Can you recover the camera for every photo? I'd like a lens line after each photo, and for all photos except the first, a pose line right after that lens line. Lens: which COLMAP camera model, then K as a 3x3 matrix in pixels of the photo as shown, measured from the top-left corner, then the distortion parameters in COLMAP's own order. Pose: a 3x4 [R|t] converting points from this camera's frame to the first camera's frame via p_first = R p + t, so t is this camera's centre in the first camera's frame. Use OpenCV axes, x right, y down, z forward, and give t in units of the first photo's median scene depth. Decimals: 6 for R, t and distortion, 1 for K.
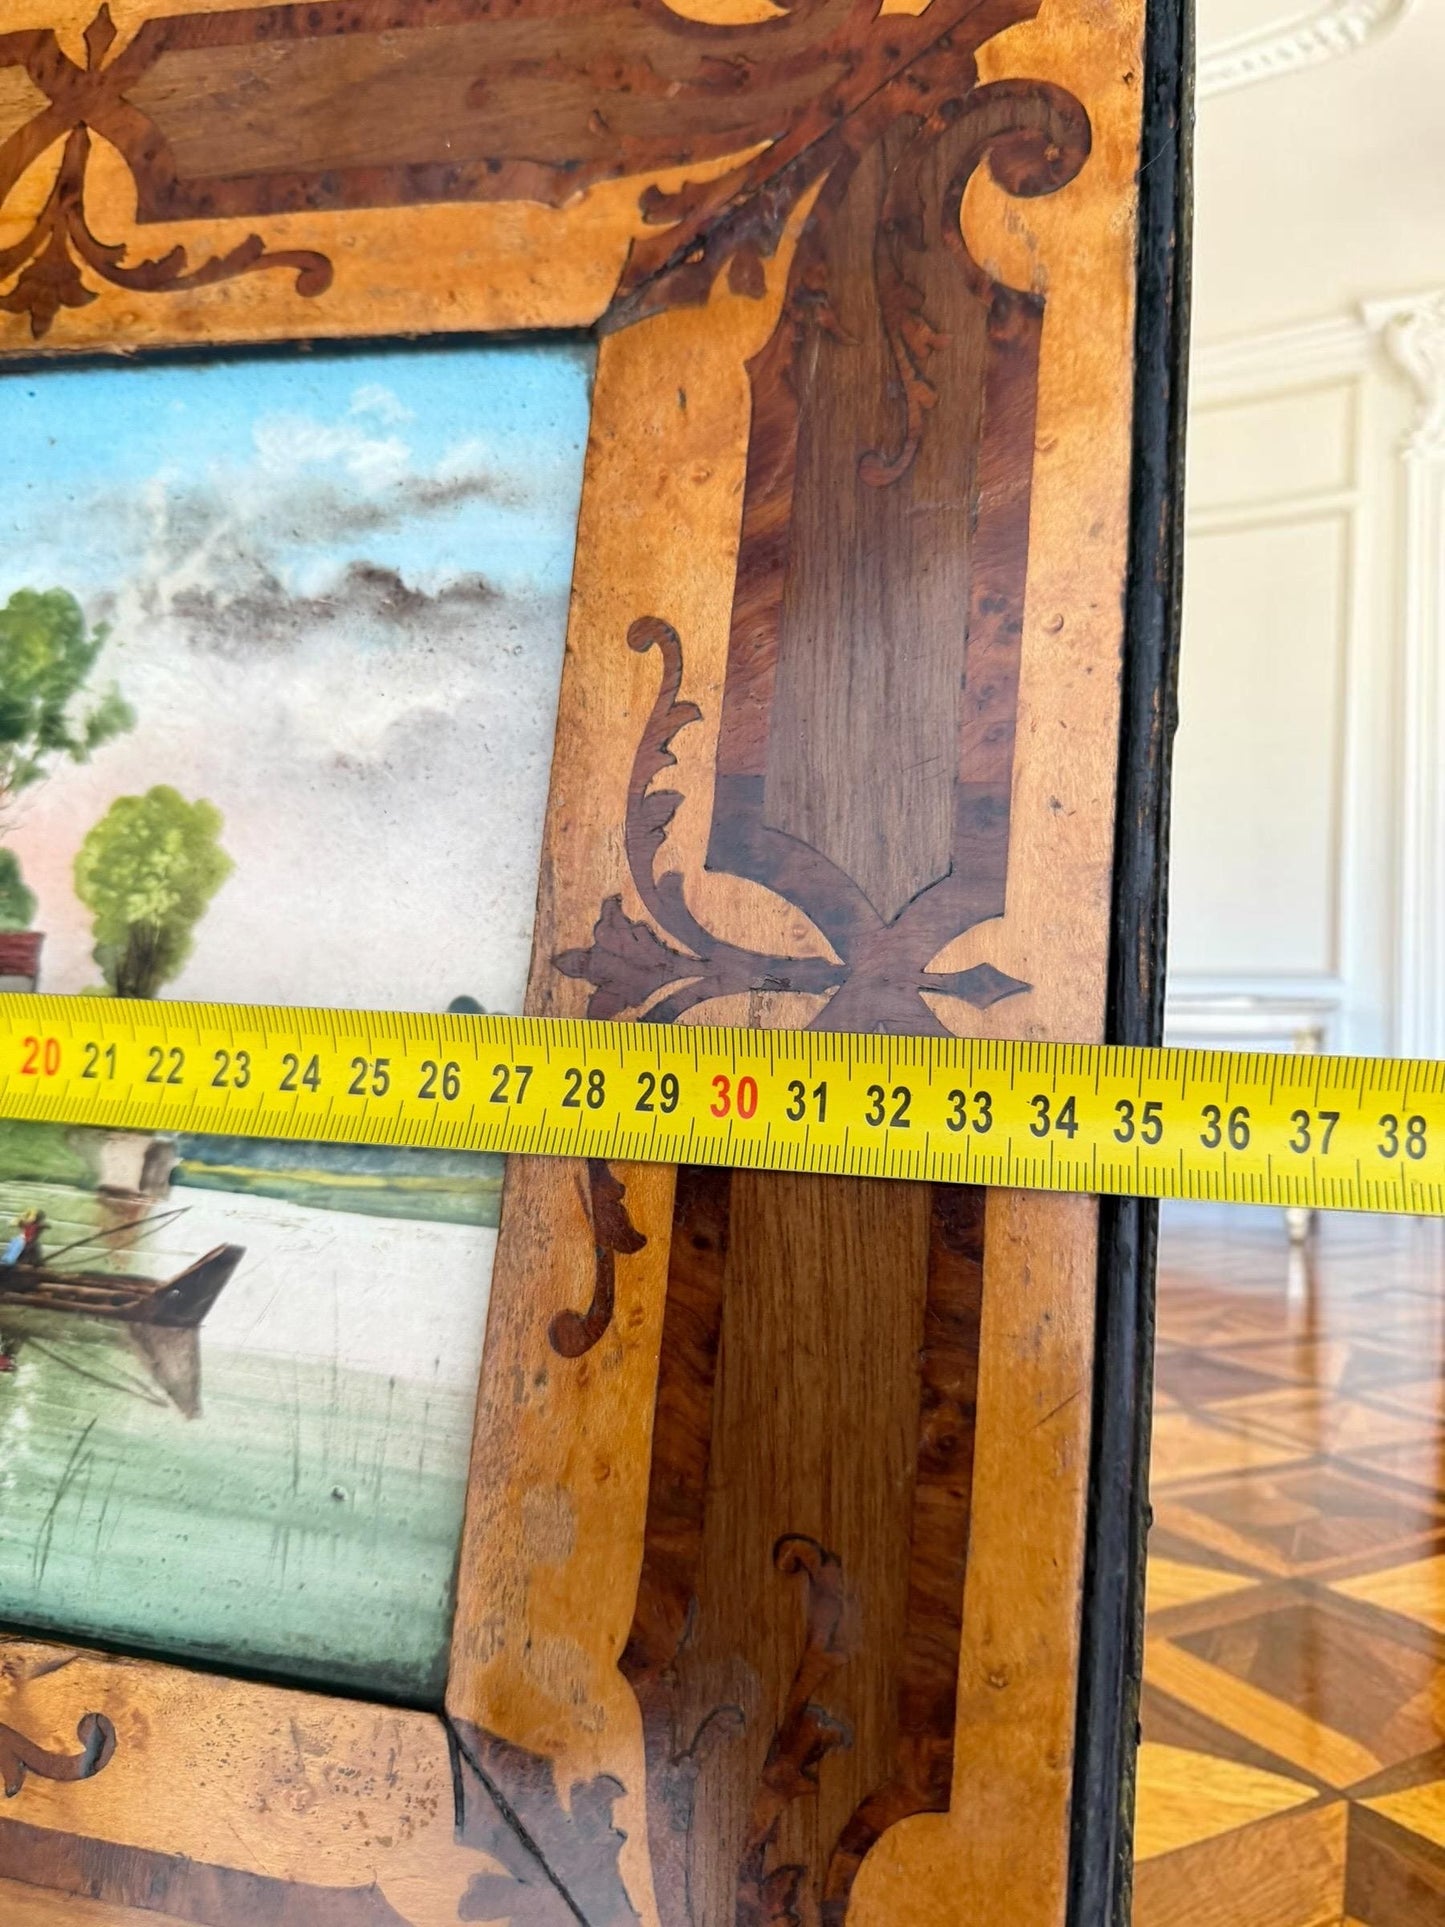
lens RADIAL K [[1457.1, 0, 731.2], [0, 1457.1, 949.2], [0, 0, 1]] dist [-0.047868, 0.005901]
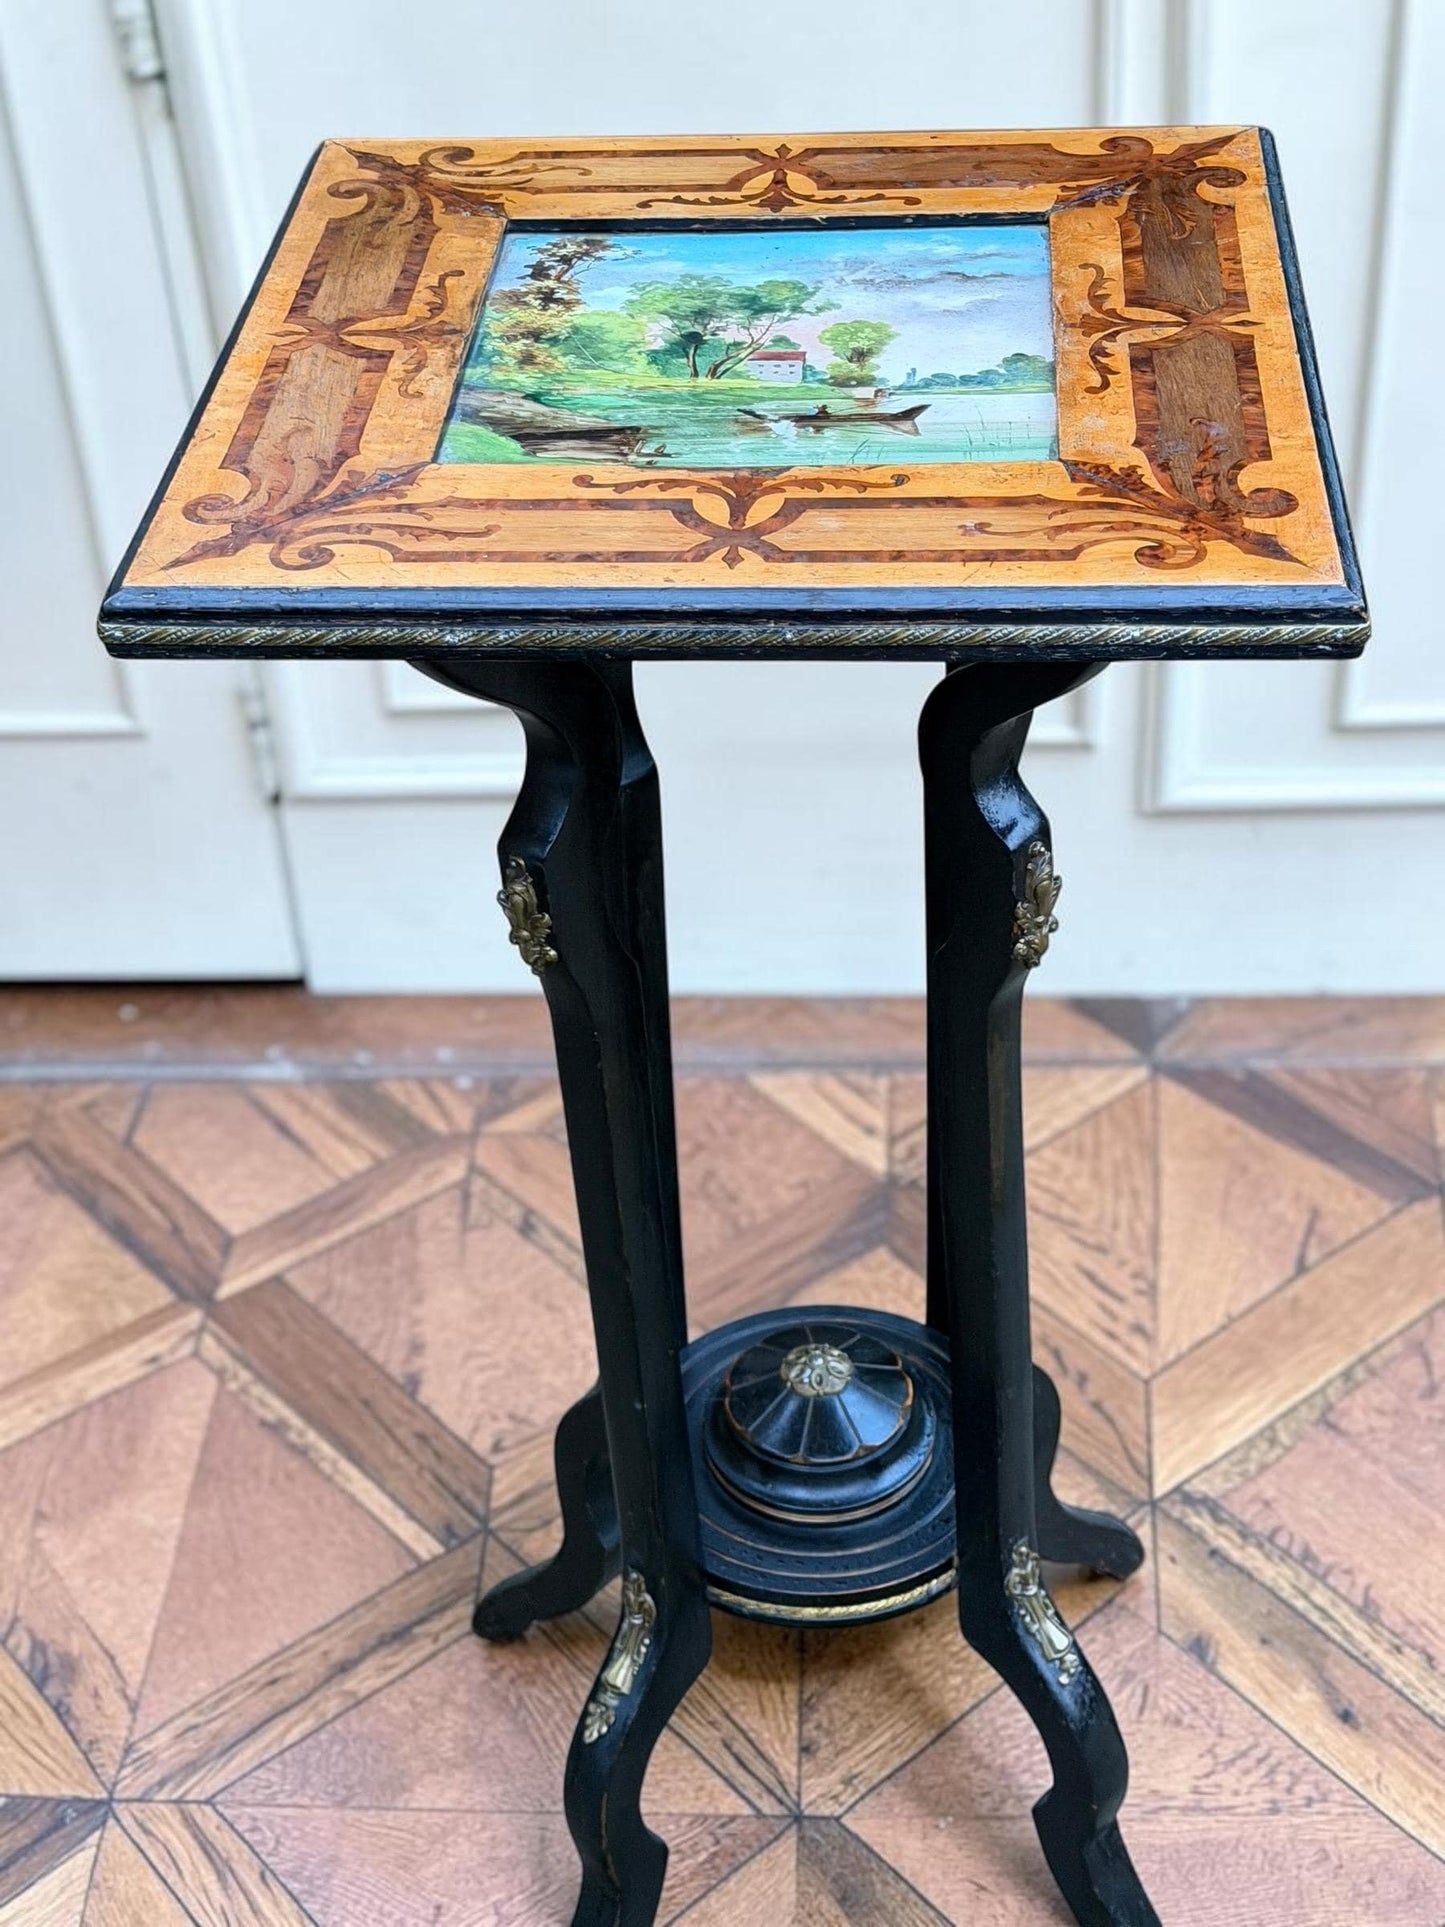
lens RADIAL K [[3024.4, 0, 755.0], [0, 3024.4, 978.7], [0, 0, 1]] dist [0.146407, 0.000000]
pose [[0.988467, 0.103072, 0.110950, -1.017490], [0.000485, 0.730478, -0.682936, 4.003396], [-0.151438, 0.675114, 0.722003, -1.736126]]
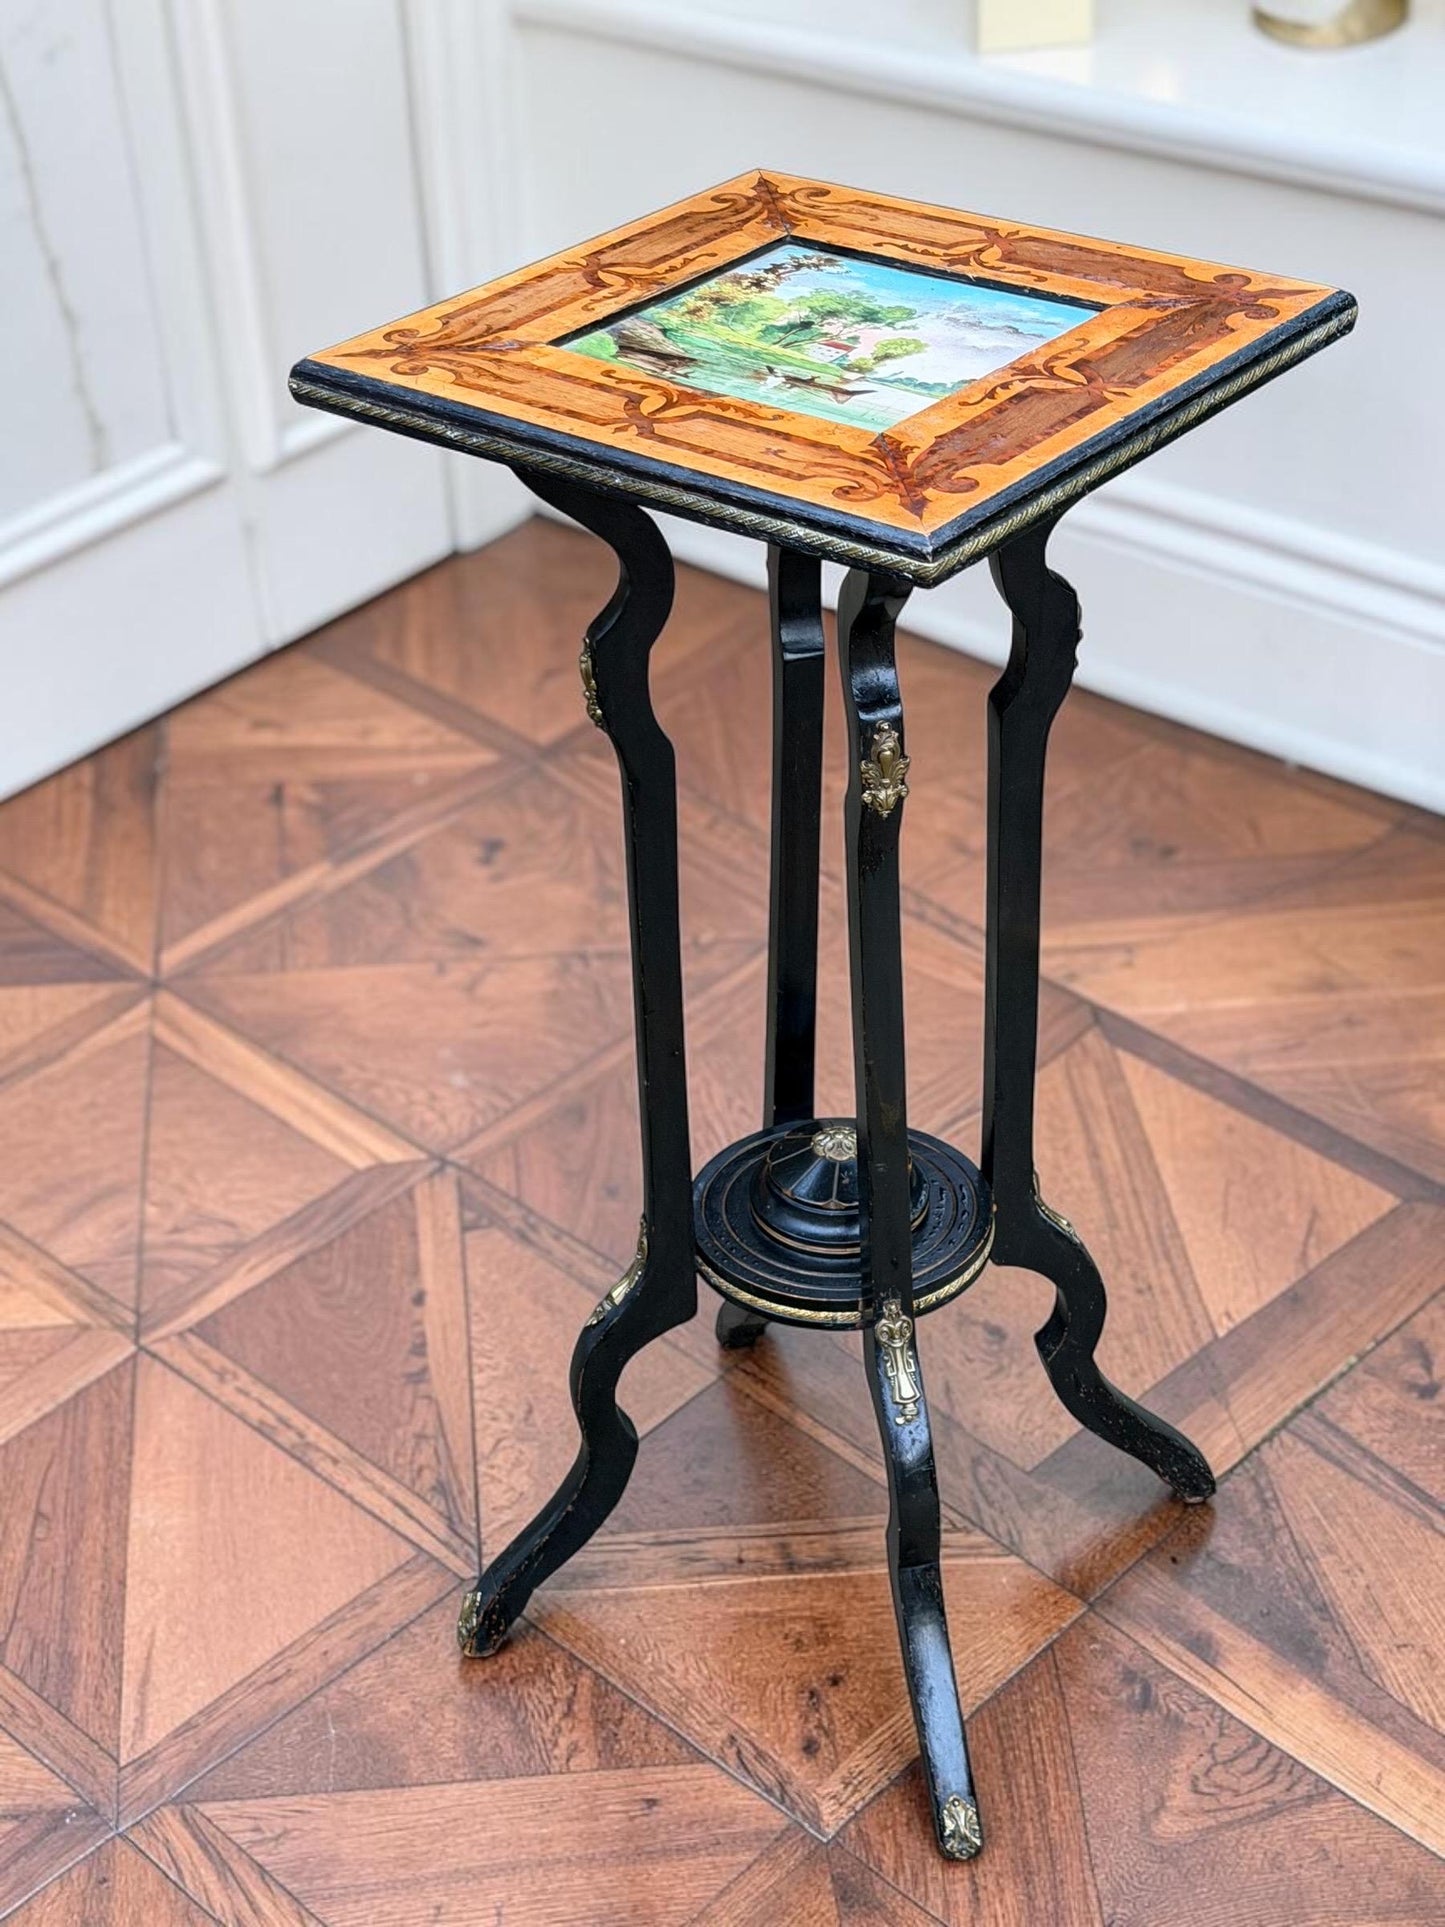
lens RADIAL K [[3024.4, 0, 717.8], [0, 3024.4, 951.3], [0, 0, 1]] dist [0.146407, 0.000000]
pose [[0.832306, 0.417268, -0.364903, 2.290381], [-0.553622, 0.592802, -0.584883, 4.962218], [-0.027738, 0.688820, 0.724402, -2.947011]]
